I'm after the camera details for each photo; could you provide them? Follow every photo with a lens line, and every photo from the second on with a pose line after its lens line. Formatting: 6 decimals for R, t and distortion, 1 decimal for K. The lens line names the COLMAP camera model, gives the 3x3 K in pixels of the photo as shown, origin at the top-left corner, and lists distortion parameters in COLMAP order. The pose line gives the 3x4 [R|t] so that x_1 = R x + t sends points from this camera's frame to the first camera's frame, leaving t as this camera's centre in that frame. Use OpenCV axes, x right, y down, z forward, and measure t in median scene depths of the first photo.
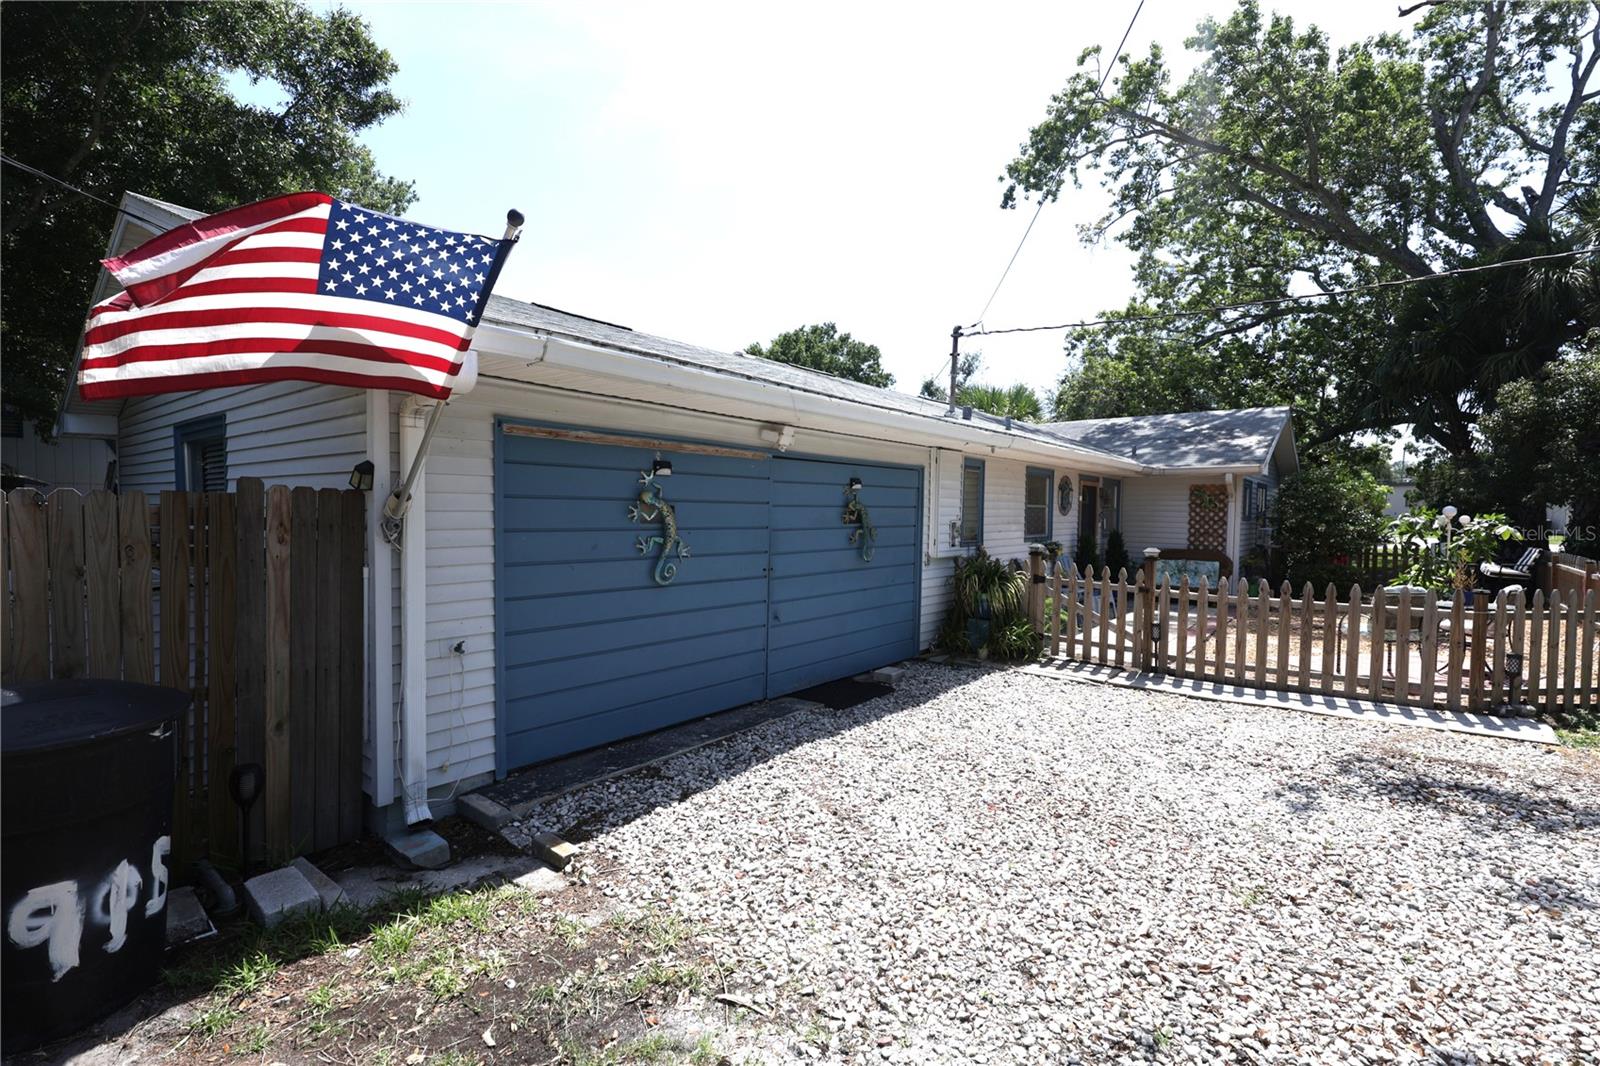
lens RADIAL K [[741.6, 0, 800.0], [0, 741.6, 533.0], [0, 0, 1]] dist [0.003720, -0.000137]
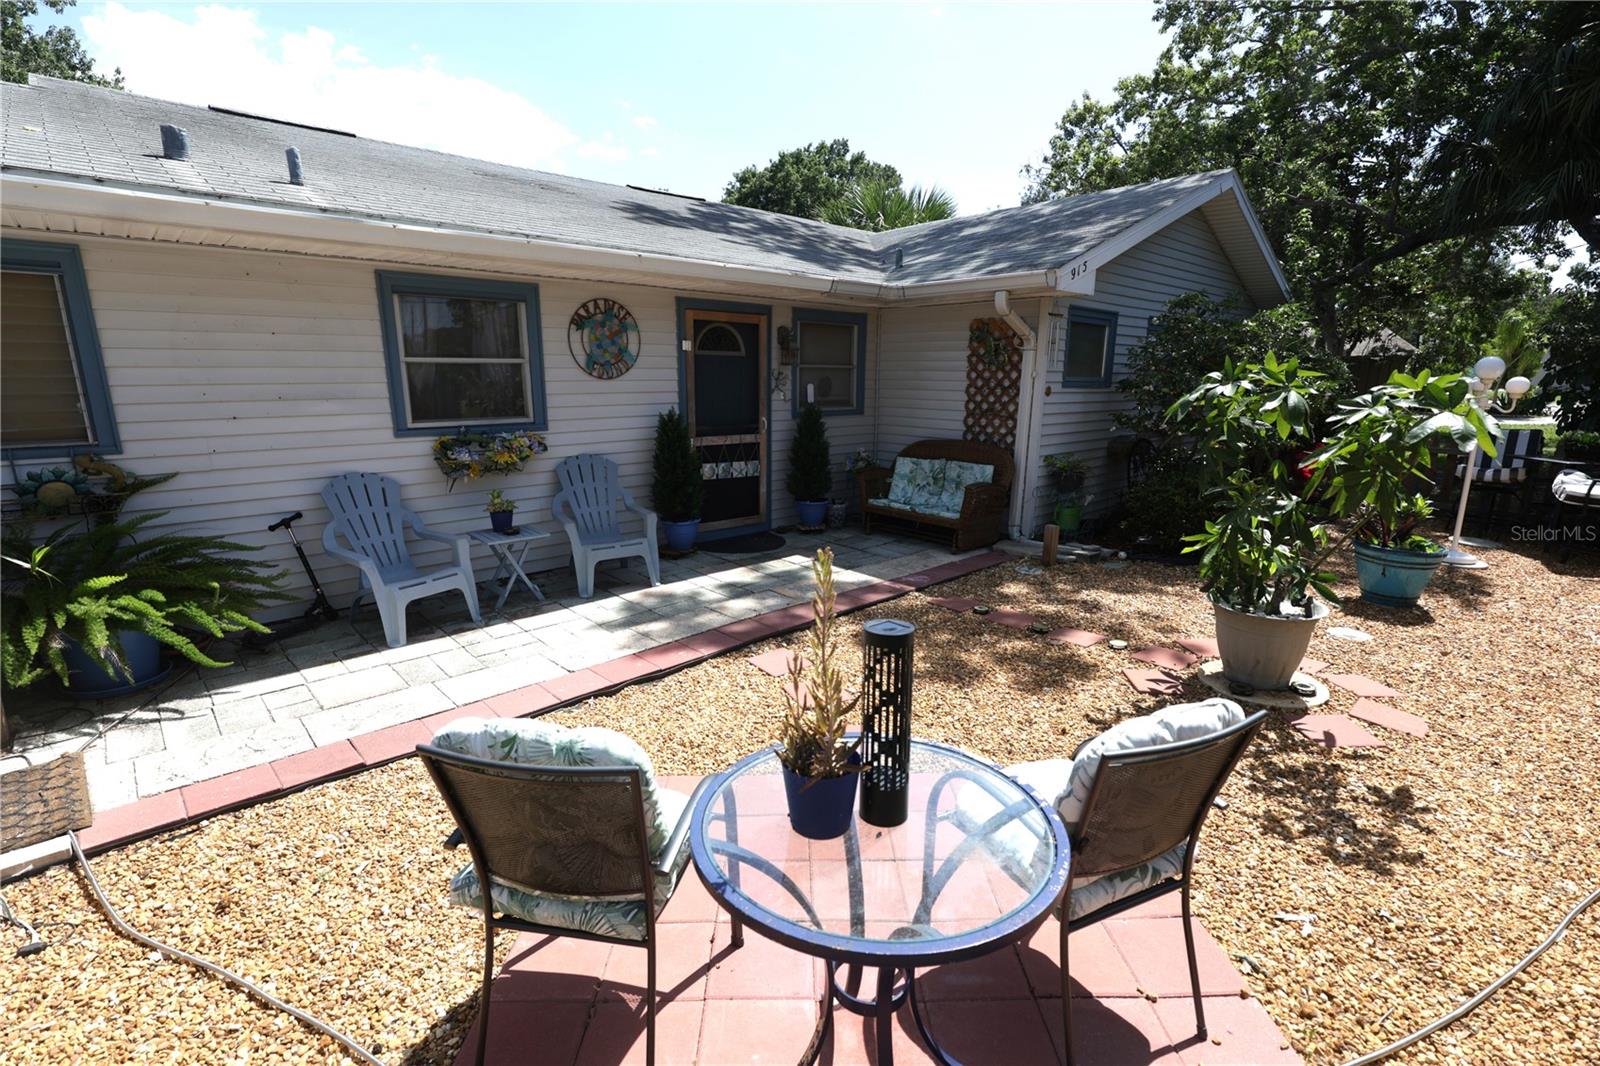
lens RADIAL K [[741.6, 0, 800.0], [0, 741.6, 533.0], [0, 0, 1]] dist [0.003720, -0.000137]
pose [[0.989418, 0.030040, -0.141947, 0.225812], [-0.003950, 0.983546, 0.180616, -0.004046], [0.145037, -0.178144, 0.973257, 0.204206]]
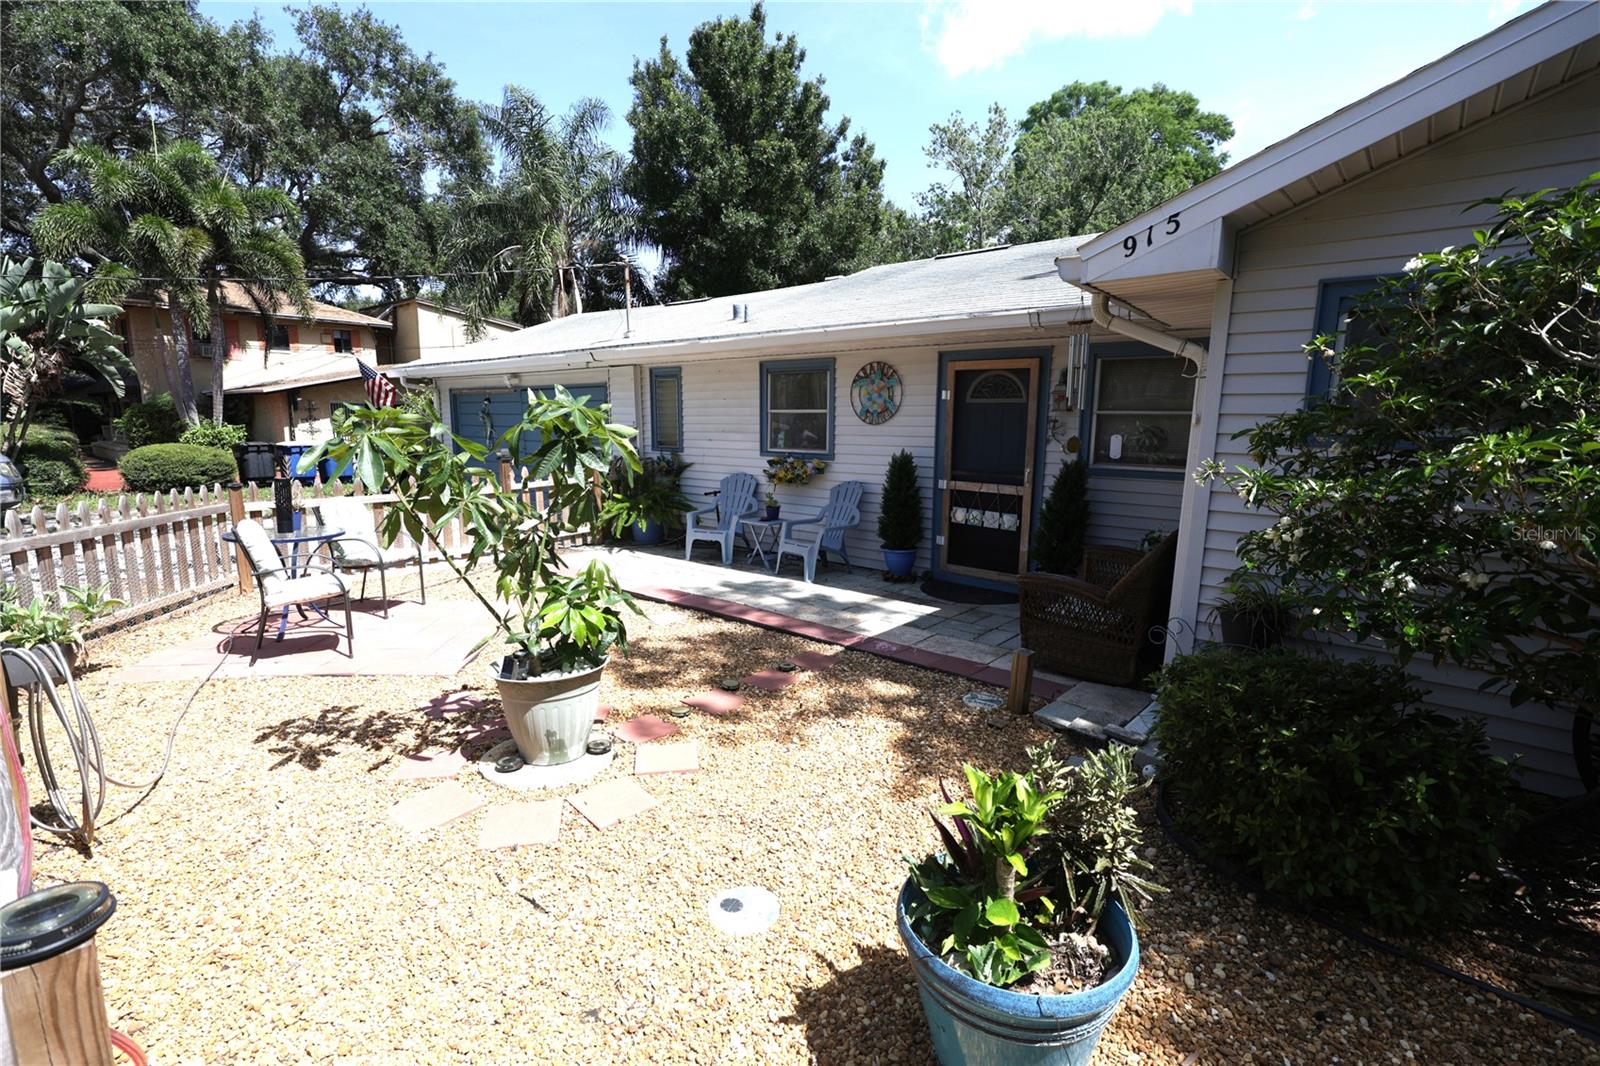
lens RADIAL K [[741.6, 0, 800.0], [0, 741.6, 533.0], [0, 0, 1]] dist [0.003720, -0.000137]
pose [[-0.041107, 0.139533, -0.989364, 0.395360], [-0.047628, 0.988801, 0.141433, -0.006449], [0.998019, 0.052935, -0.034001, 0.379963]]
